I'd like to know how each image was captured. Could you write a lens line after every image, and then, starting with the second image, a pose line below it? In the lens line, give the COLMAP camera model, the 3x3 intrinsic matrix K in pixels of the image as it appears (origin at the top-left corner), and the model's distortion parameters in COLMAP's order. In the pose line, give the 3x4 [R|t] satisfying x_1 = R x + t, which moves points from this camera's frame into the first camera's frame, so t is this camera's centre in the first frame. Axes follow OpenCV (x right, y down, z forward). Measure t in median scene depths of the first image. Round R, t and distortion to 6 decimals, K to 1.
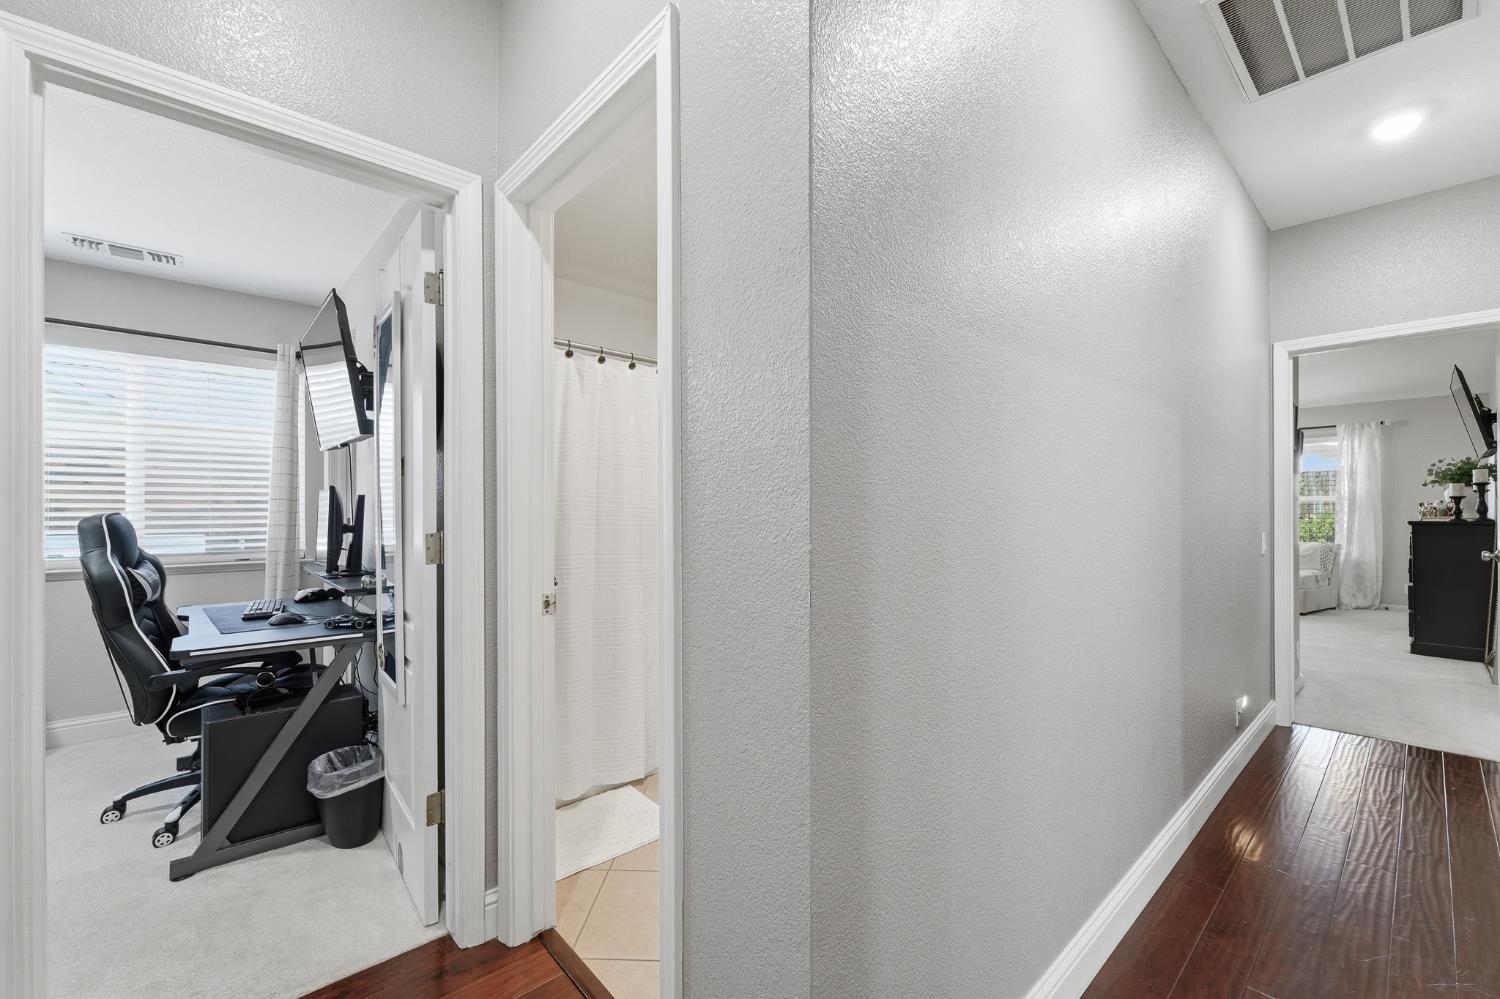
lens RADIAL K [[621.6, 0, 755.3], [0, 621.6, 509.7], [0, 0, 1]] dist [0.004288, -0.000243]
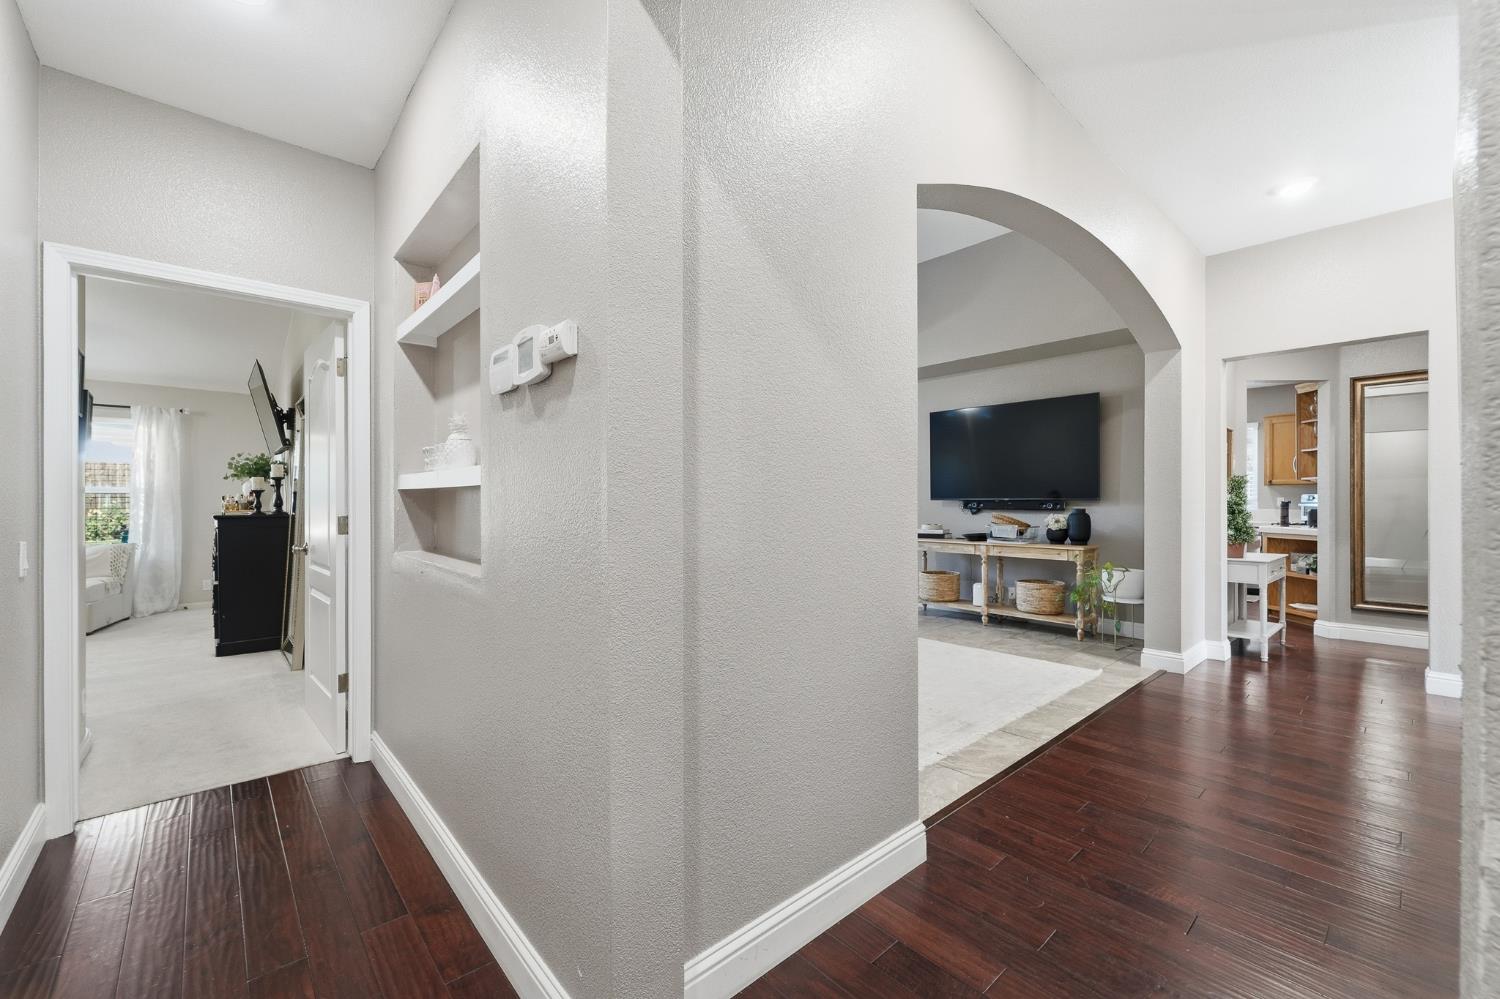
lens RADIAL K [[621.6, 0, 755.6], [0, 621.6, 504.9], [0, 0, 1]] dist [0.004288, -0.000243]
pose [[0.028837, -0.000126, 0.999584, 0.120937], [-0.000662, 1.000000, 0.000145, 0.001710], [-0.999584, -0.000666, 0.028836, 0.143787]]
